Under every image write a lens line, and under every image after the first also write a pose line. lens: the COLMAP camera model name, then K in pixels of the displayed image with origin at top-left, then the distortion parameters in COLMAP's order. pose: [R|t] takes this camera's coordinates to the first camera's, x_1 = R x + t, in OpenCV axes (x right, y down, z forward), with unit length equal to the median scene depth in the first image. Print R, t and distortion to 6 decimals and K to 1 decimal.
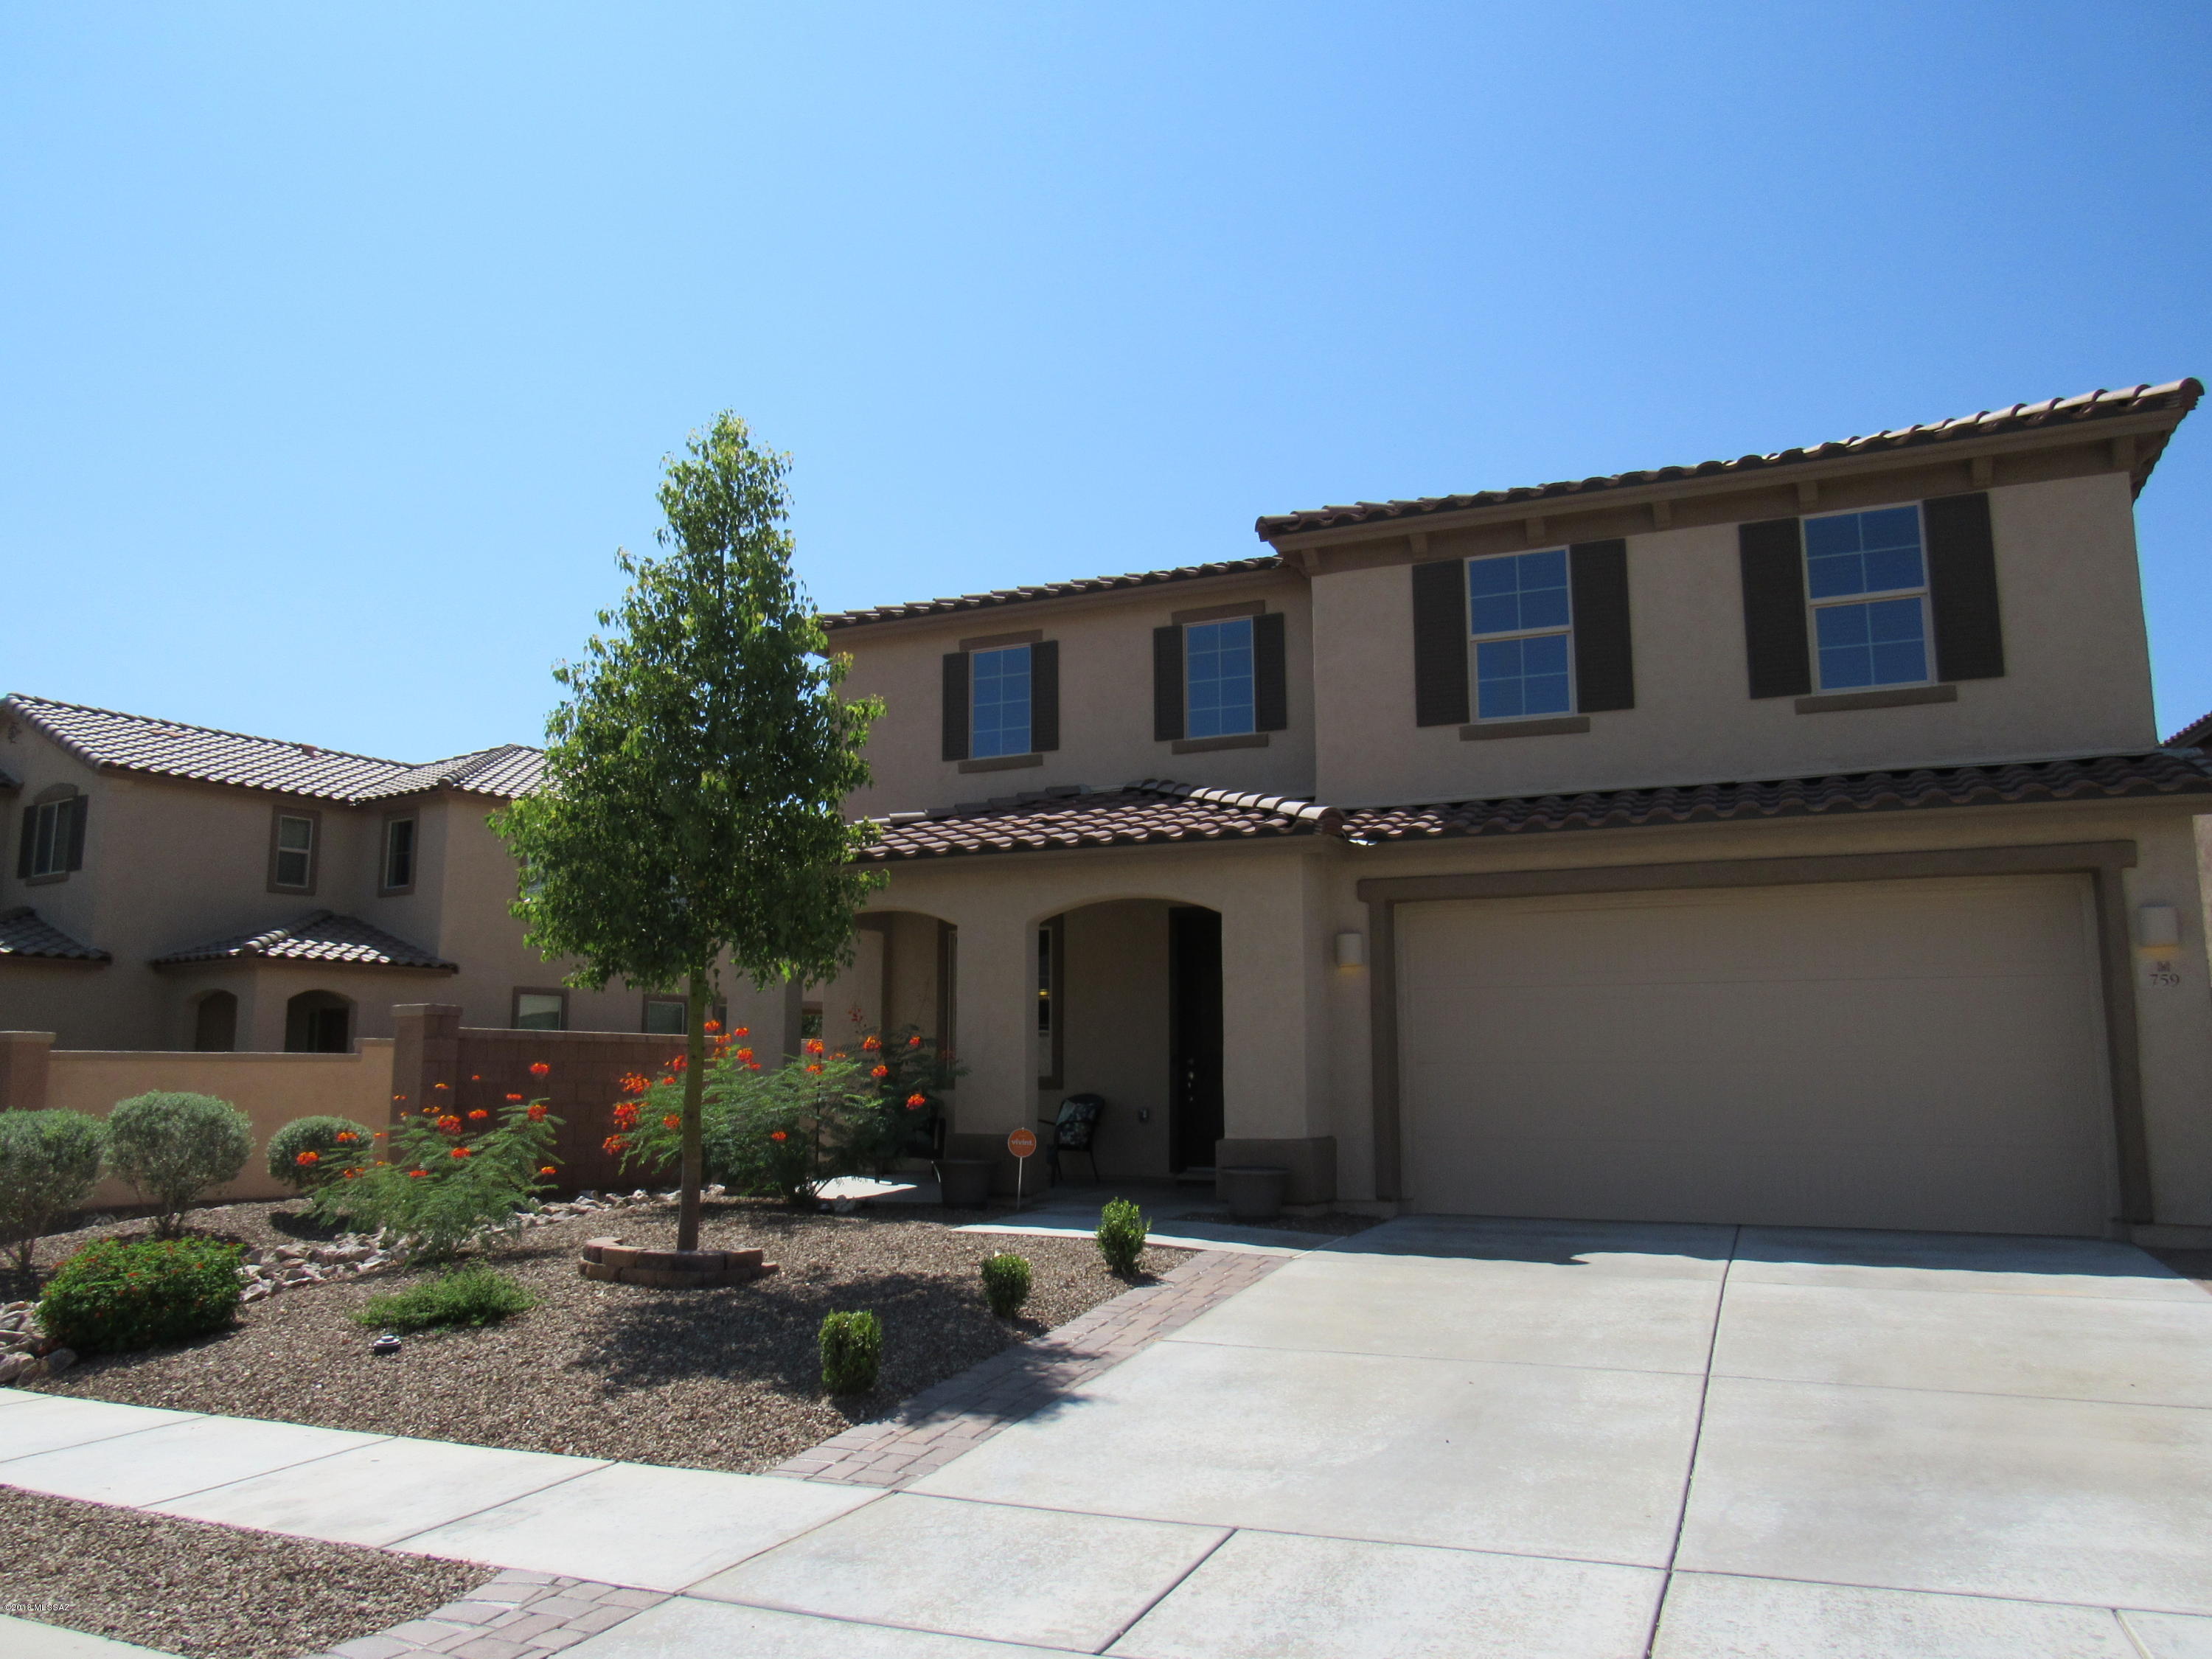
lens RADIAL K [[1578.3, 0, 1106.0], [0, 1578.3, 829.5], [0, 0, 1]] dist [-0.044237, 0.002247]
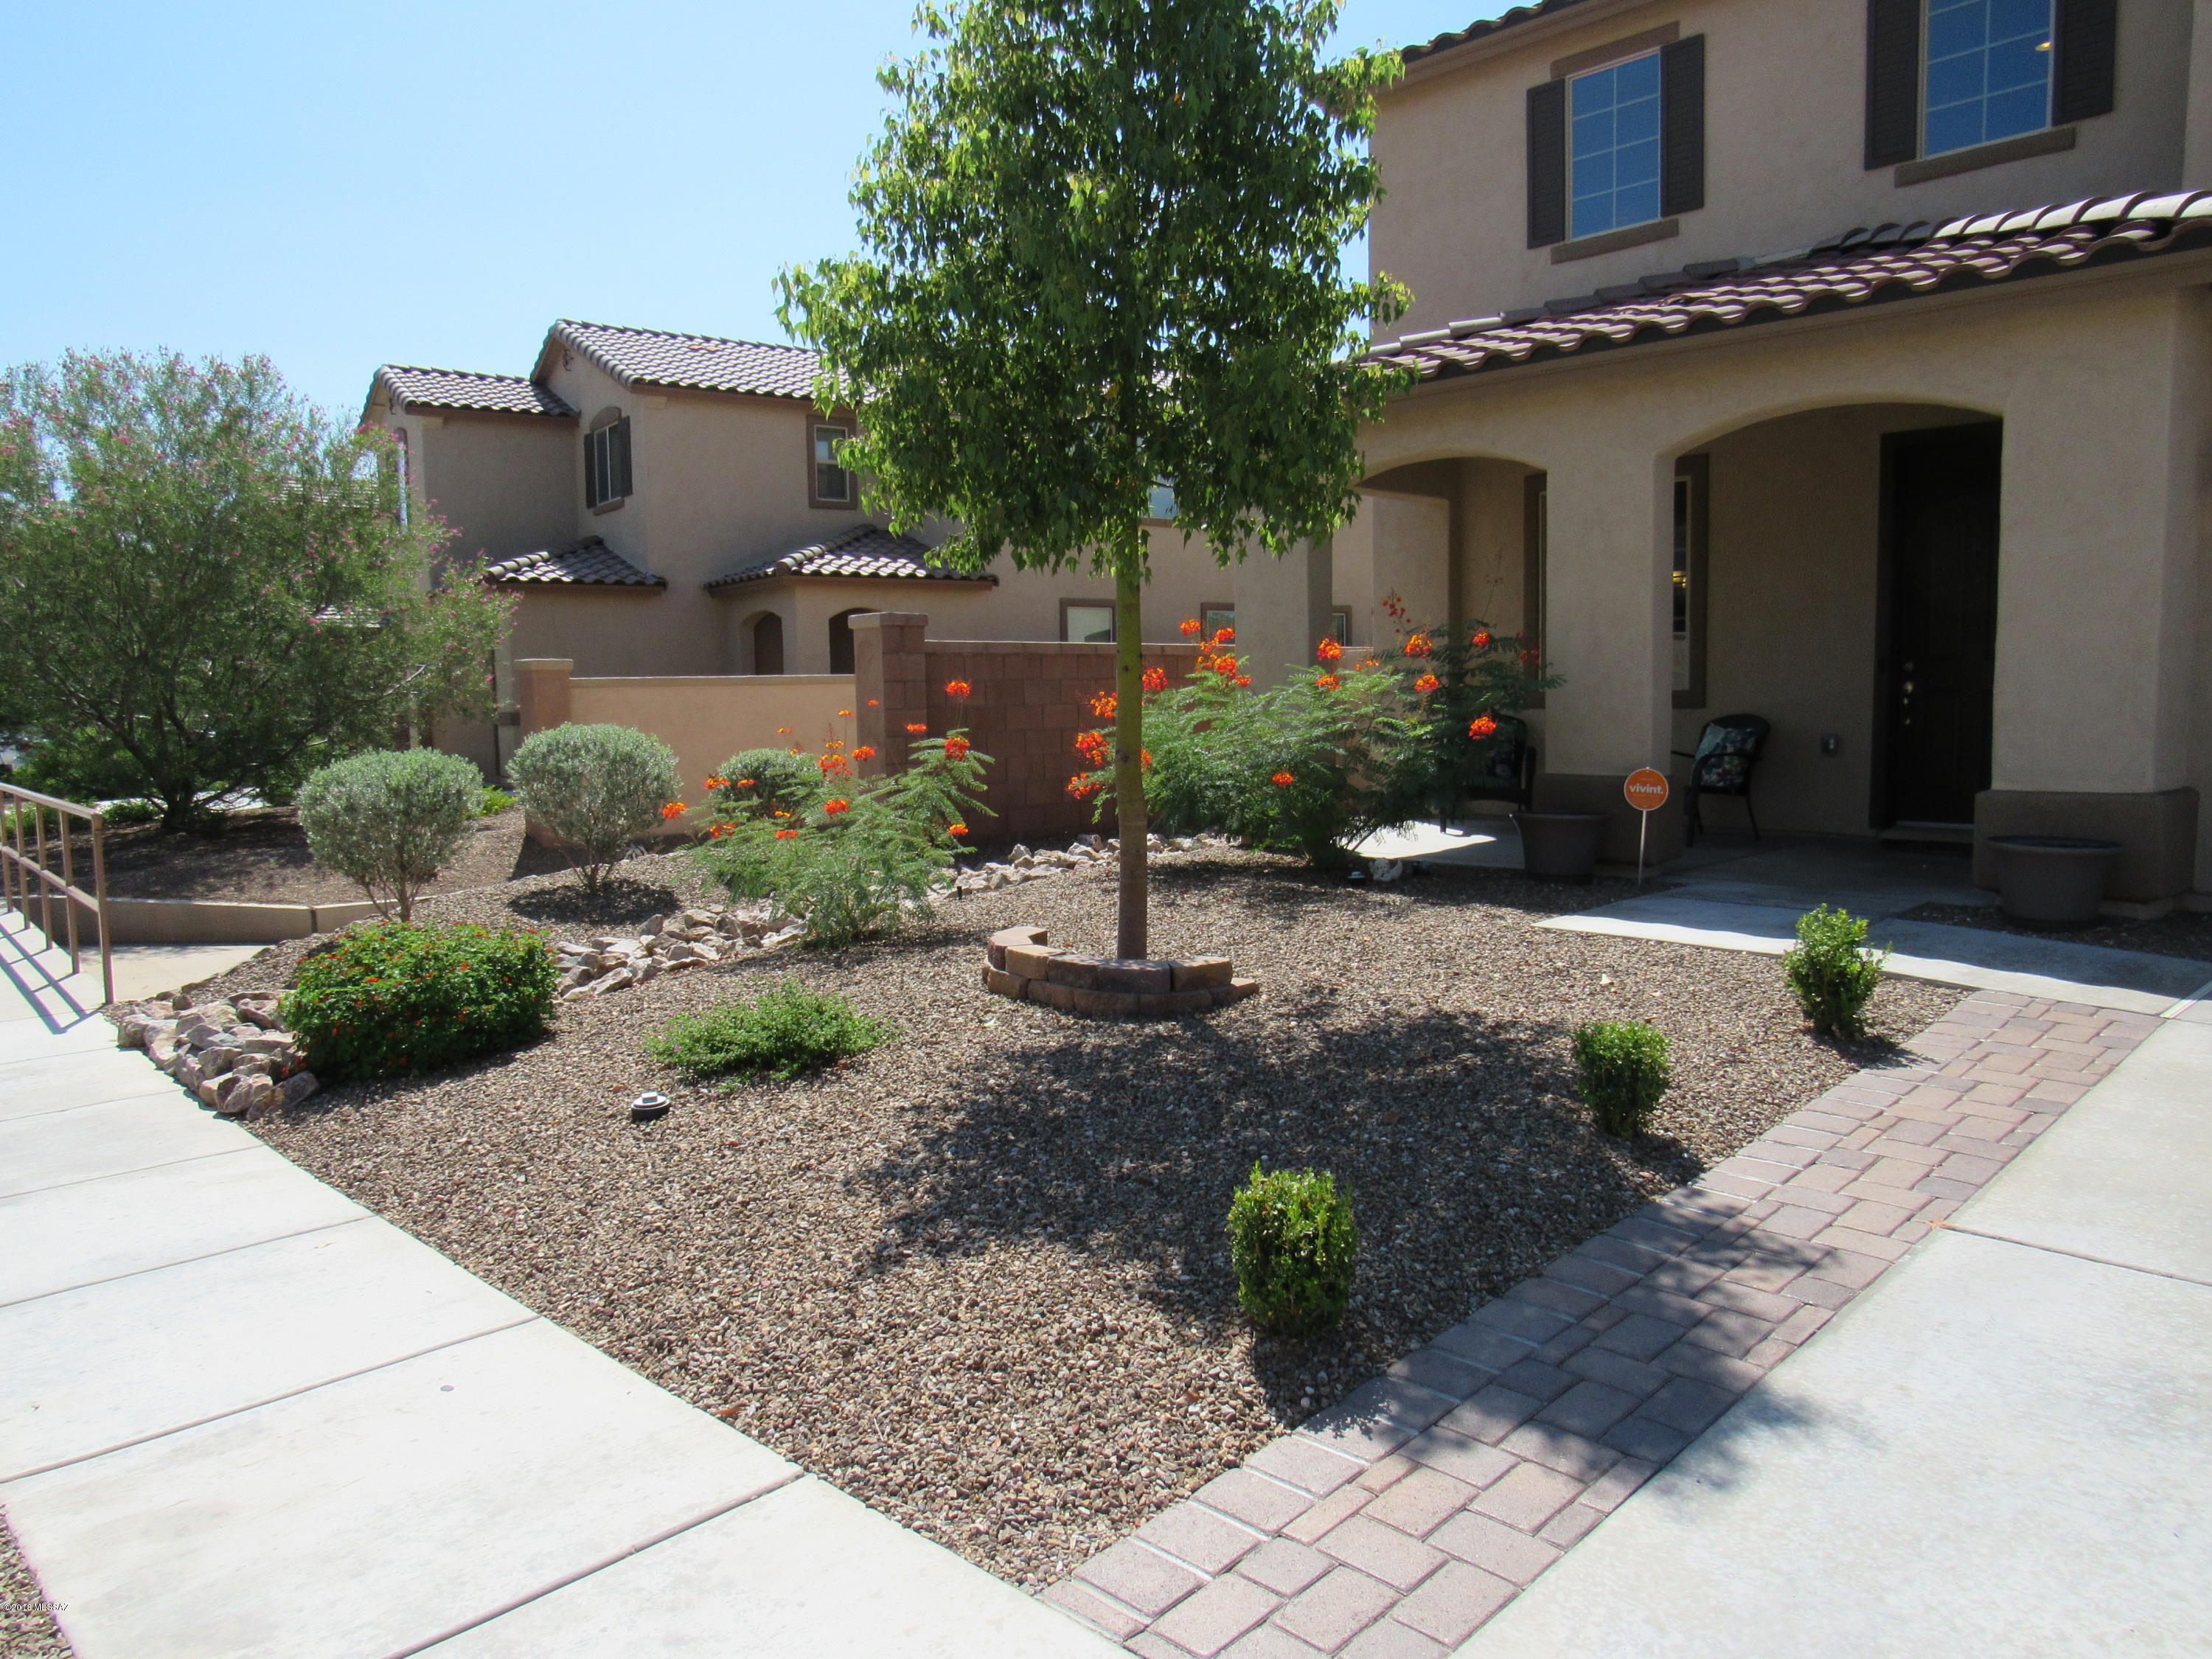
lens RADIAL K [[1592.4, 0, 1102.7], [0, 1592.4, 812.4], [0, 0, 1]] dist [-0.031558, 0.019033]
pose [[0.929625, 0.018449, -0.368045, -0.020448], [0.067093, 0.973580, 0.218268, 0.047084], [0.362348, -0.227600, 0.903826, 0.315177]]
